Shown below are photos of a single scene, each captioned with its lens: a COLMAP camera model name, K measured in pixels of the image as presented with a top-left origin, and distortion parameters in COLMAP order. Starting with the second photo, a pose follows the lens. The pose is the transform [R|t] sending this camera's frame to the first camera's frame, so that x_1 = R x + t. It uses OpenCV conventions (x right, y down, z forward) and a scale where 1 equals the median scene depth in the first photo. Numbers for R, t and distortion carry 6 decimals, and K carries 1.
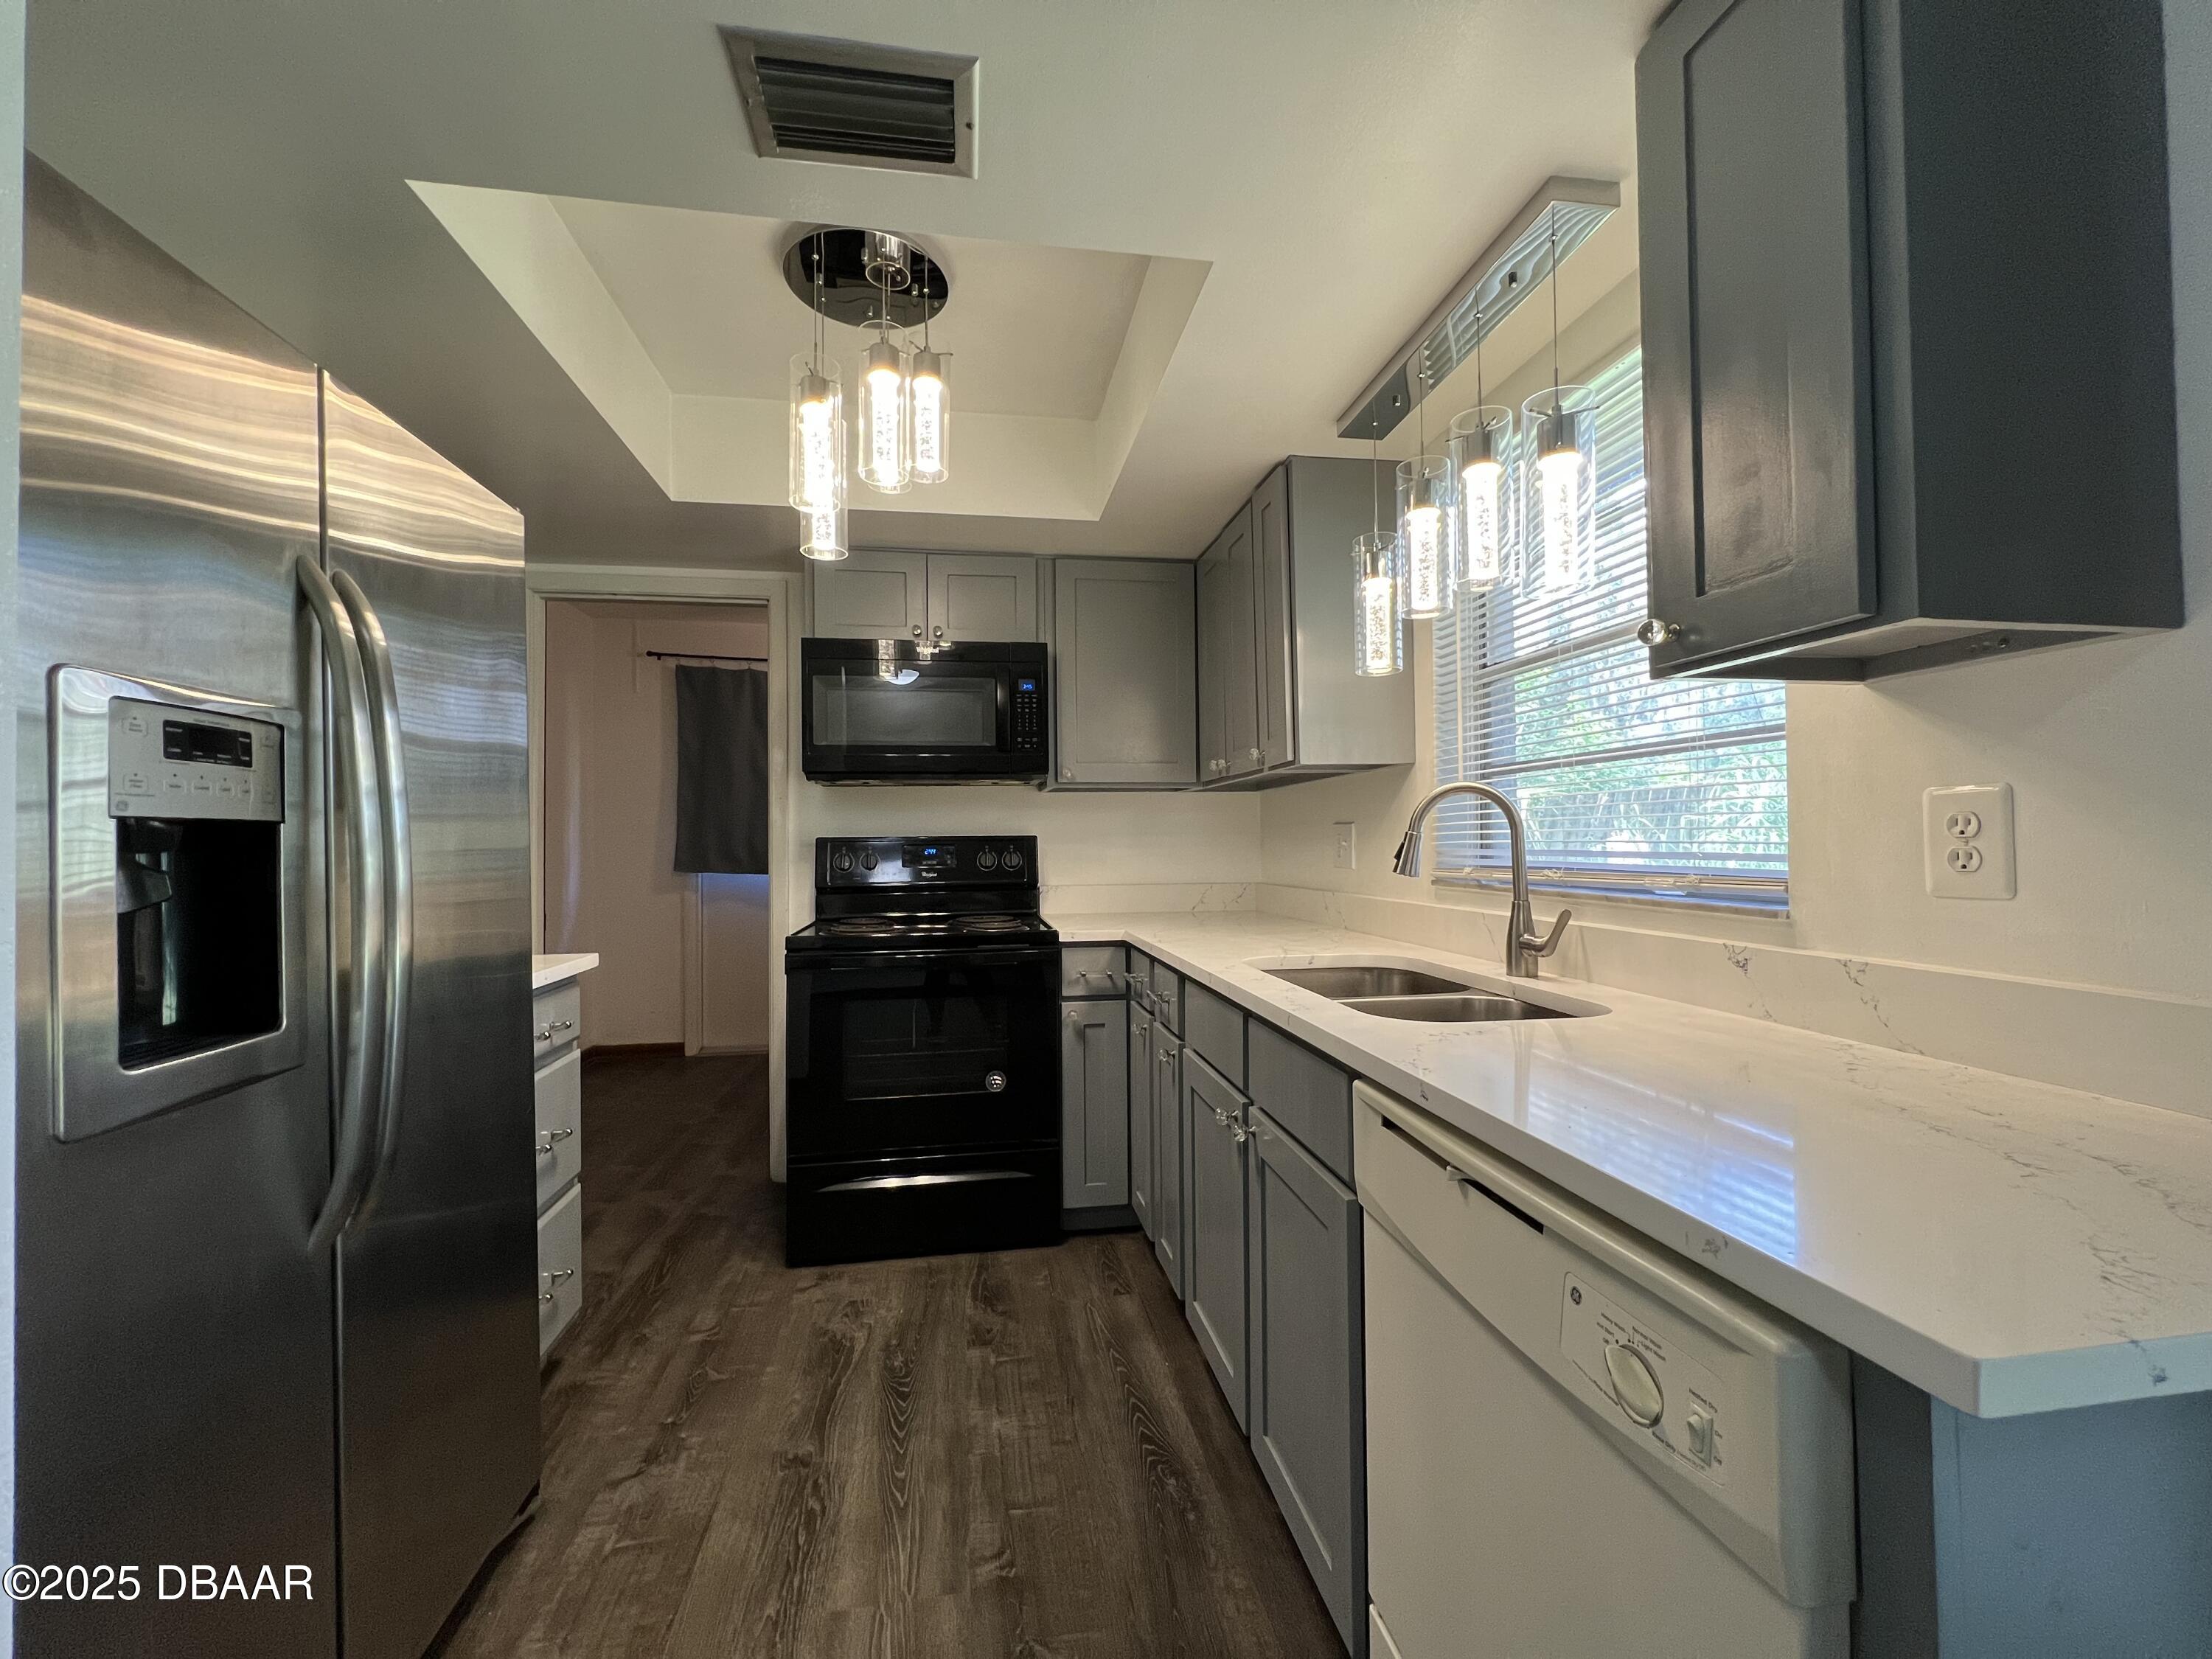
lens RADIAL K [[885.3, 0, 1100.4], [0, 885.3, 827.5], [0, 0, 1]] dist [-0.004732, 0.001528]
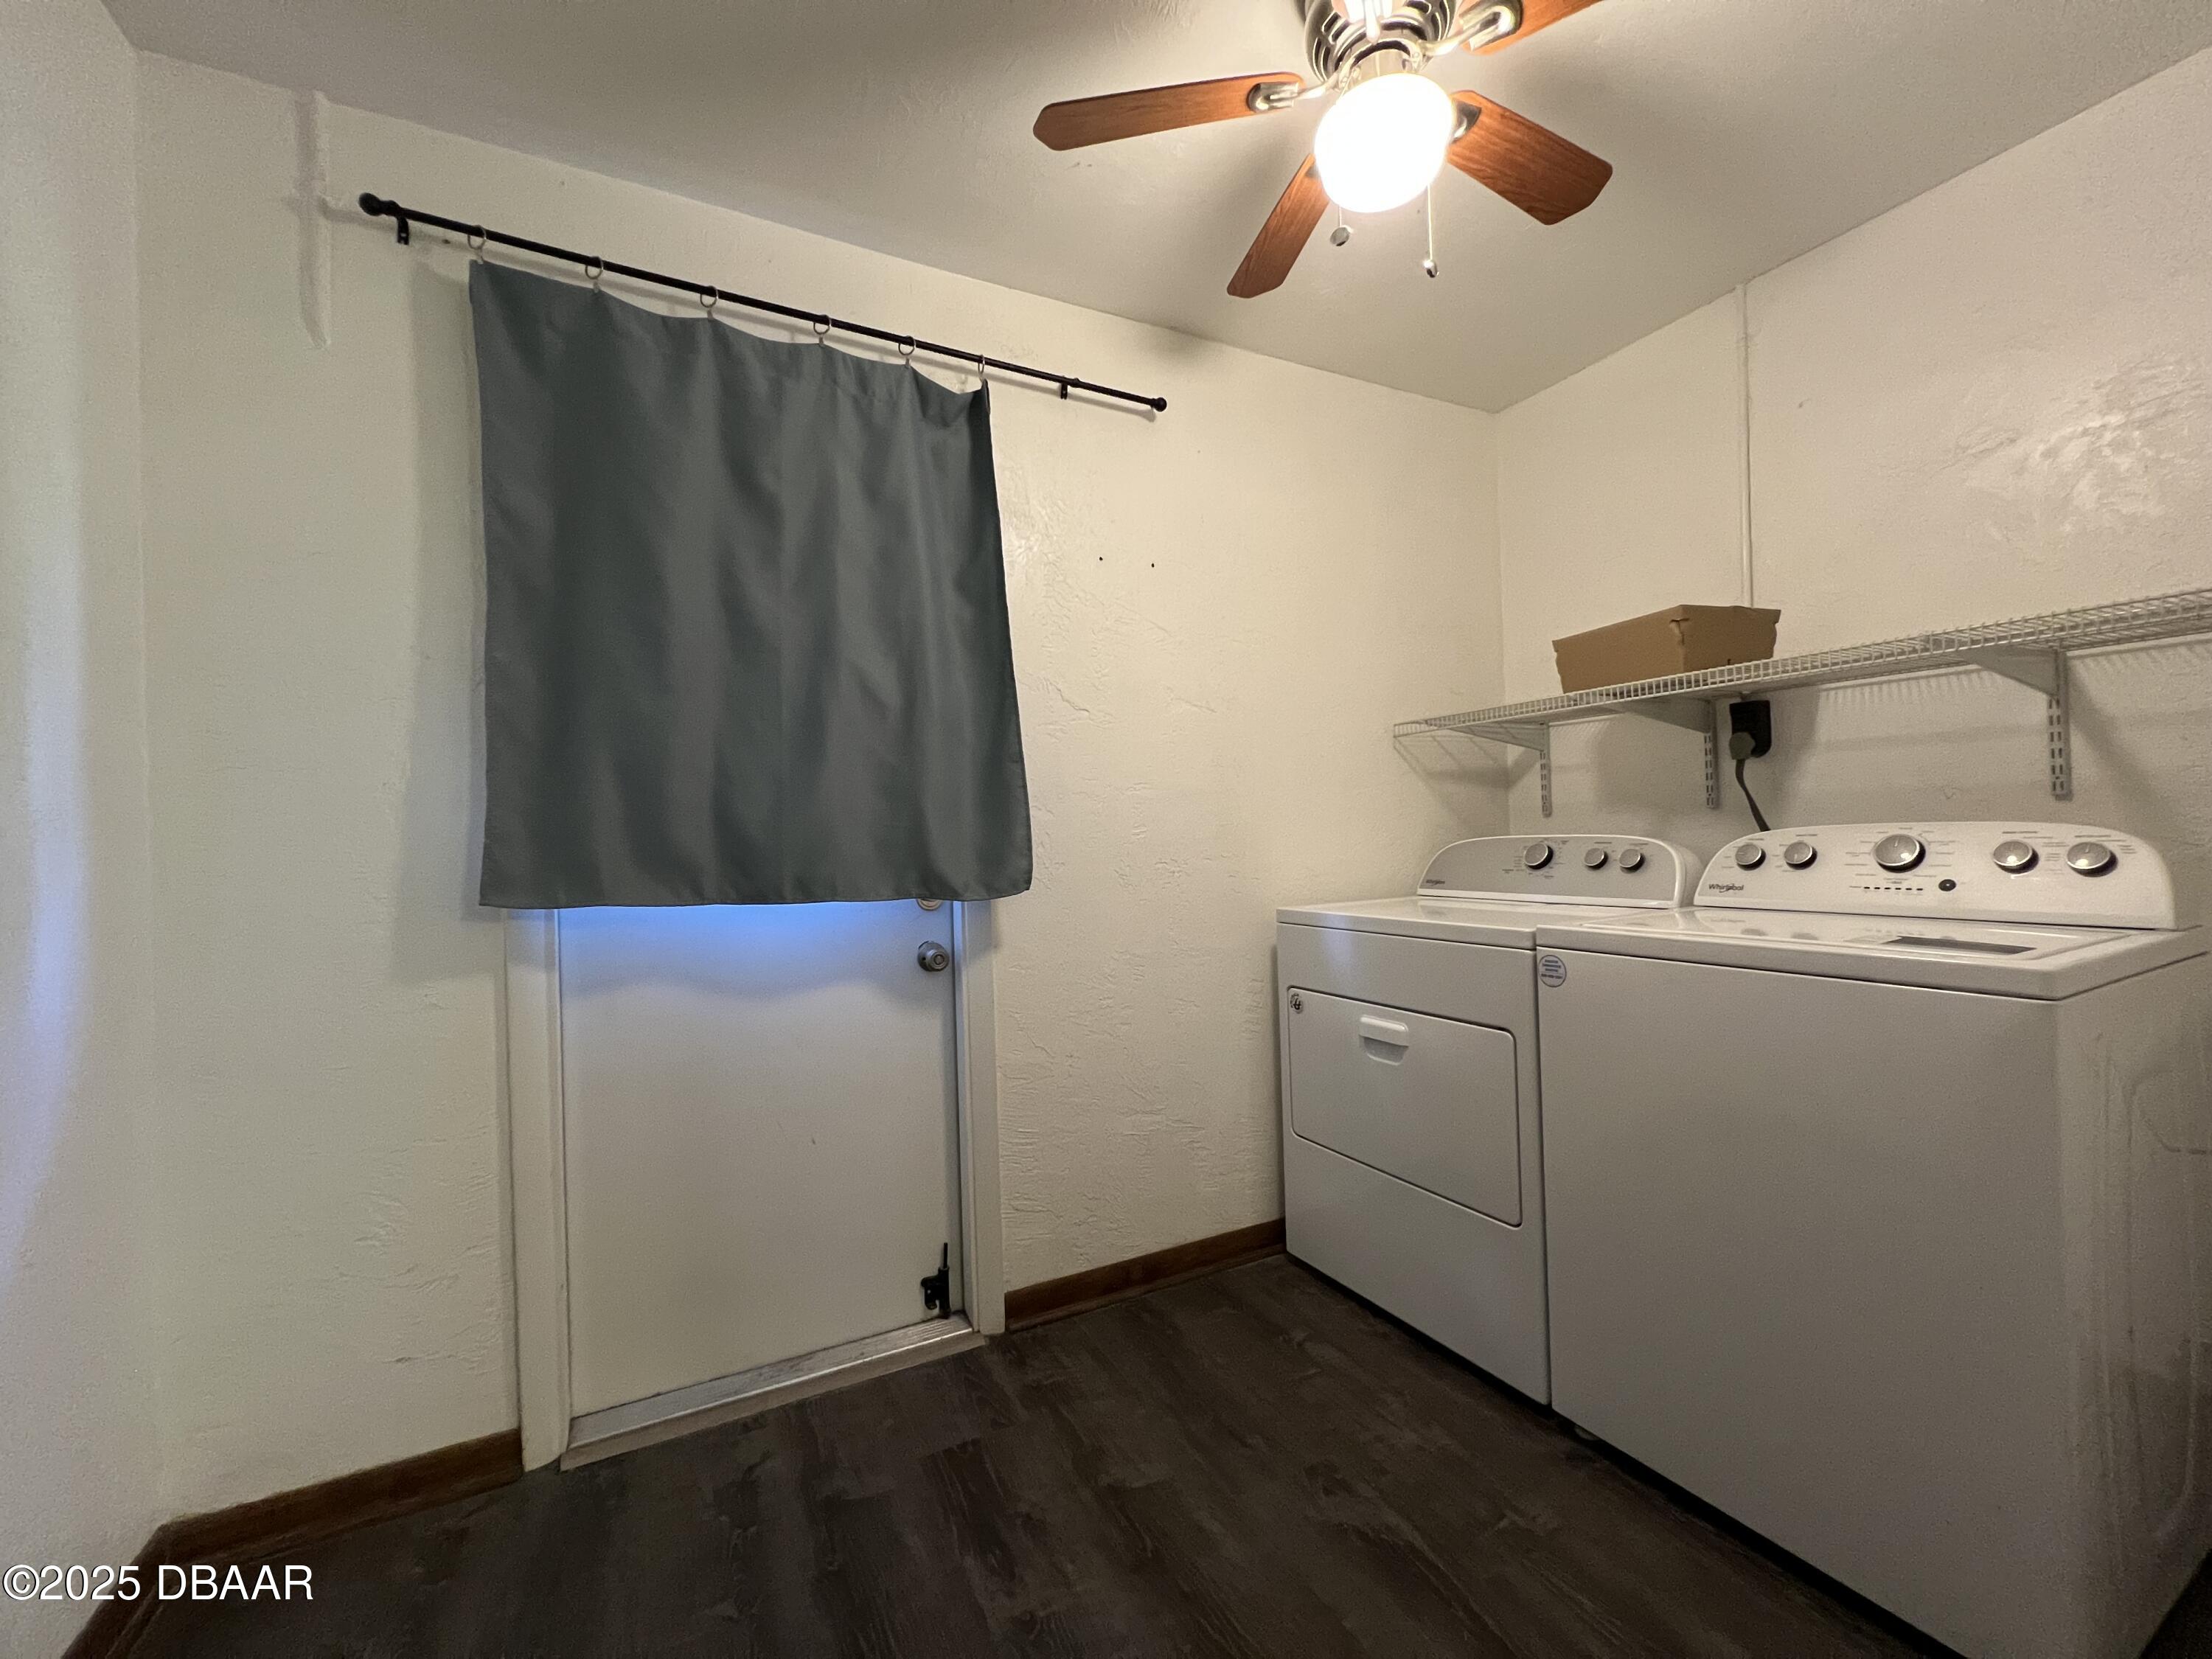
lens RADIAL K [[885.3, 0, 1099.6], [0, 885.3, 824.1], [0, 0, 1]] dist [-0.004732, 0.001528]
pose [[0.950760, -0.018113, 0.309397, -0.886480], [0.015797, 0.999825, 0.009990, 0.046274], [-0.309524, -0.004611, 0.950880, 1.516278]]
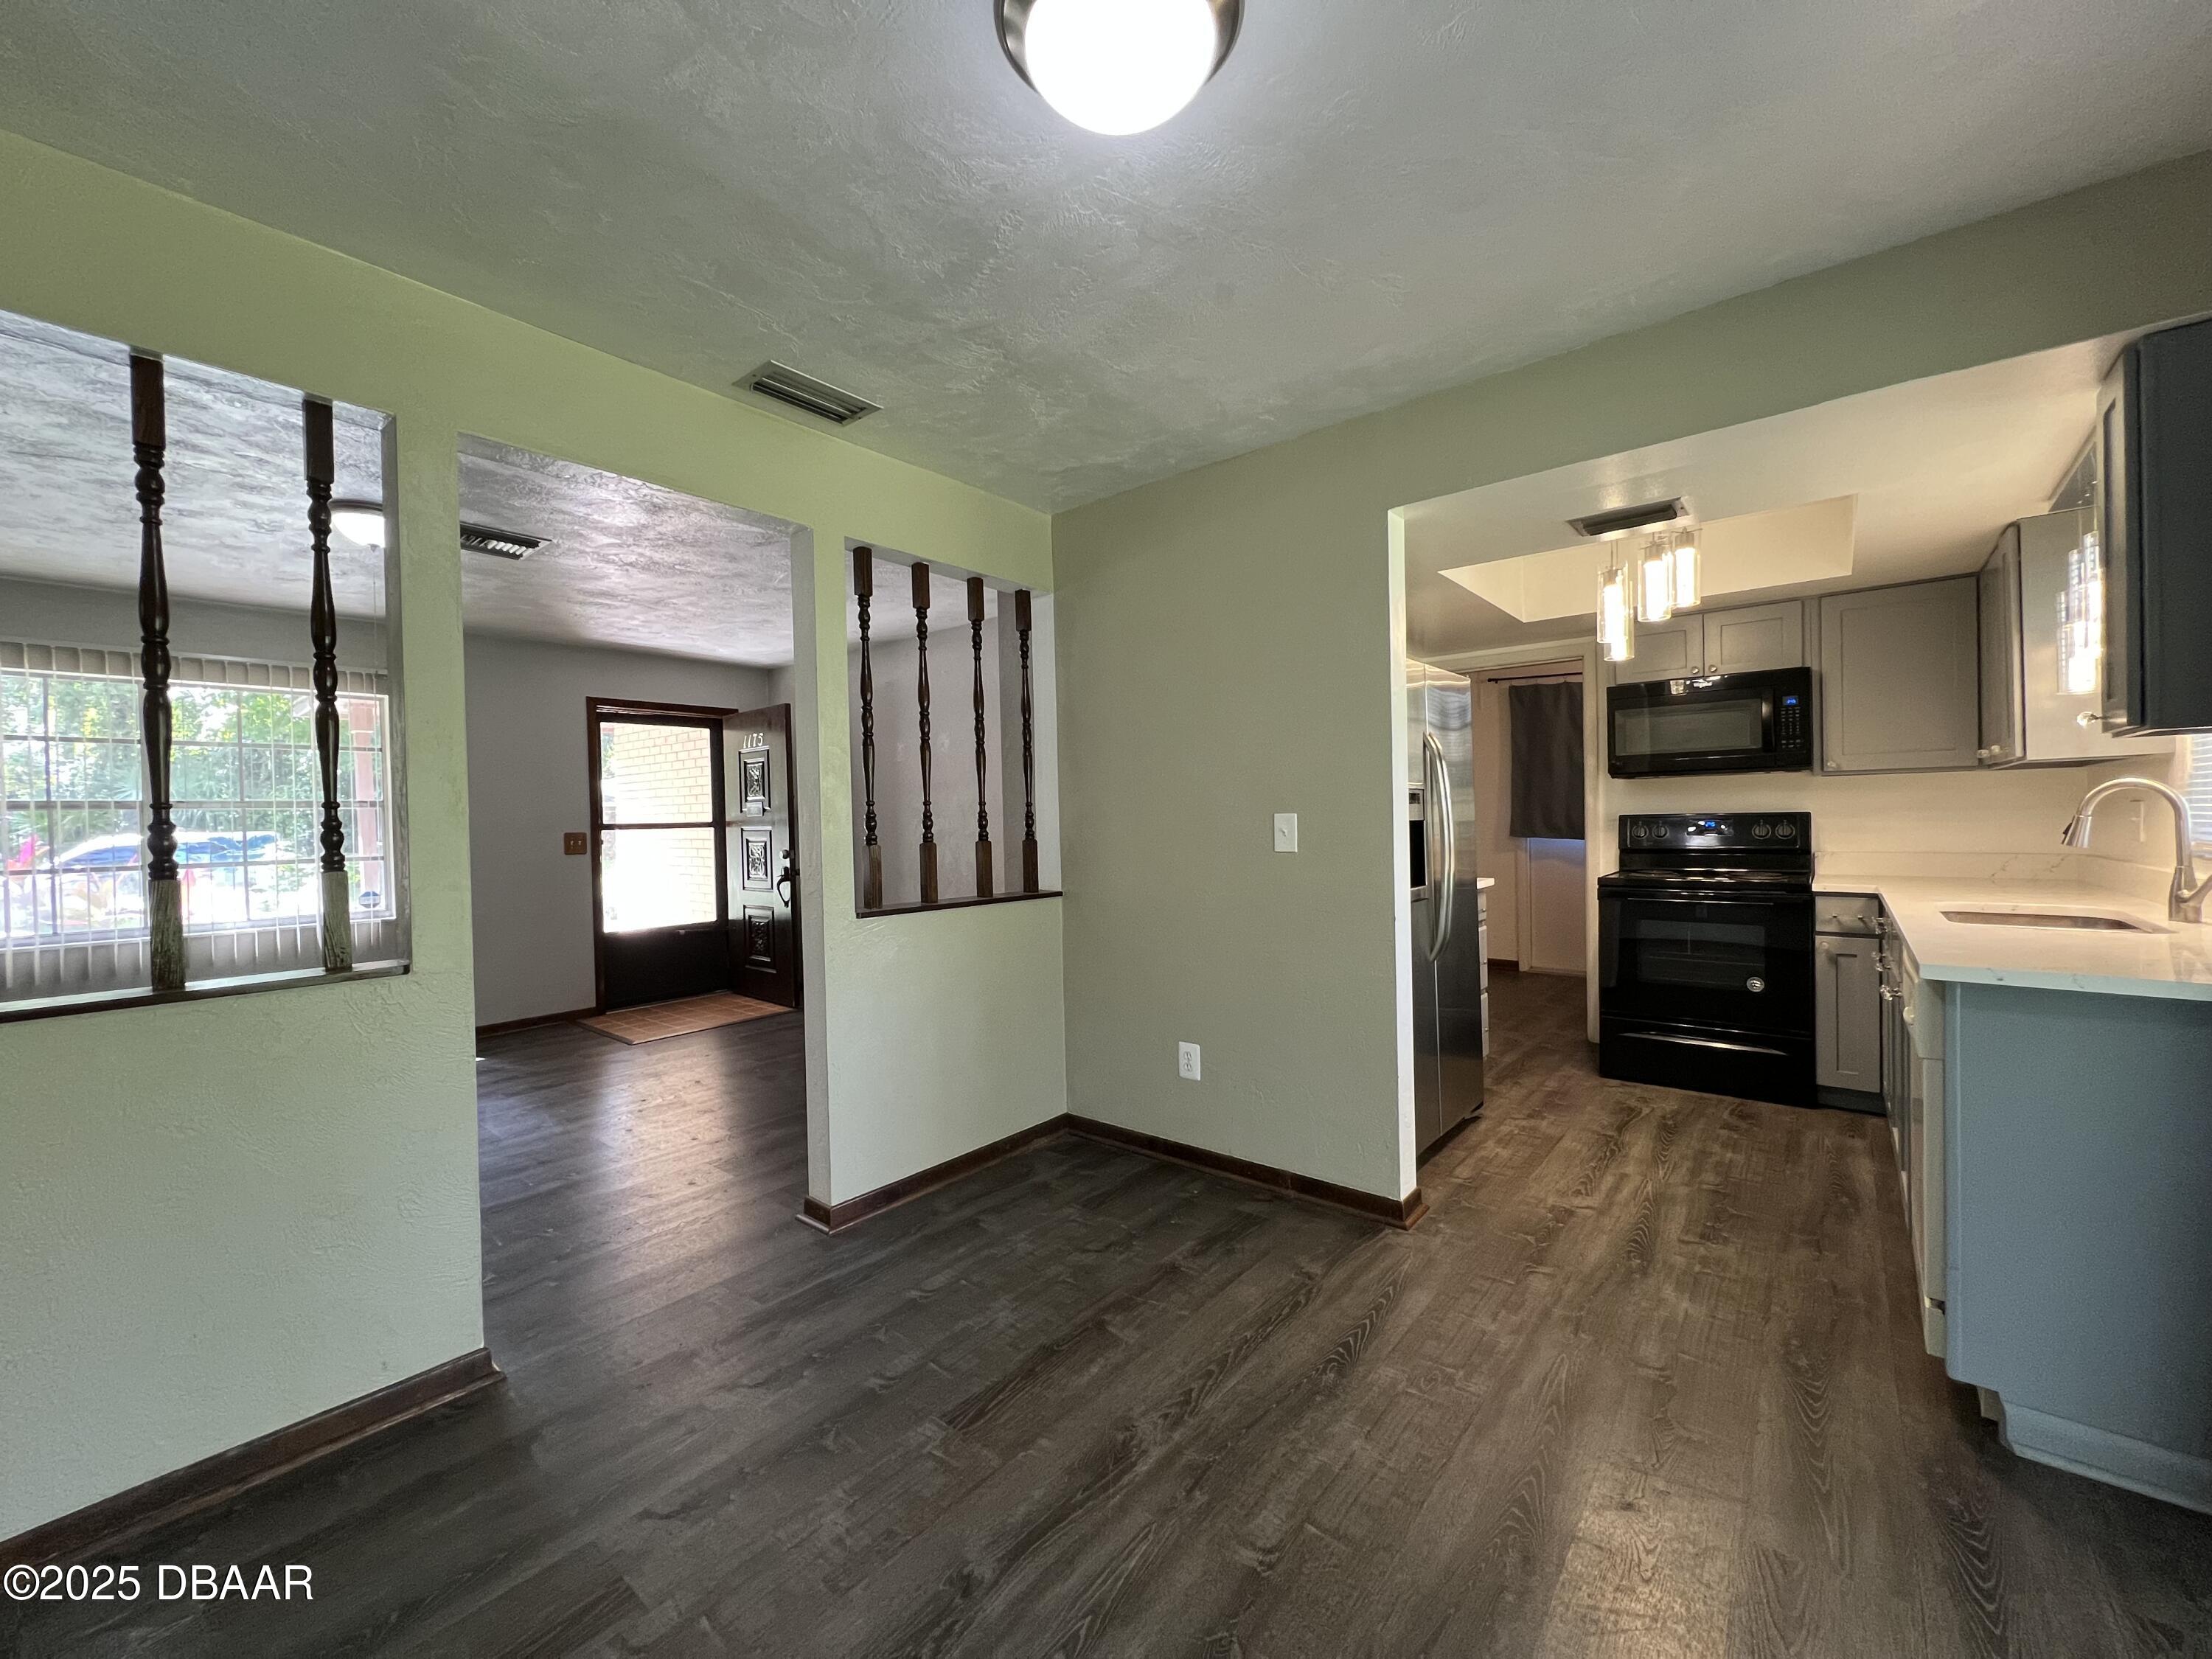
lens RADIAL K [[885.3, 0, 1098.3], [0, 885.3, 828.6], [0, 0, 1]] dist [-0.004732, 0.001528]
pose [[0.656363, 0.004450, -0.754432, 0.330777], [0.025768, 0.999267, 0.028312, -0.045366], [0.754005, -0.038024, 0.655767, -0.933468]]
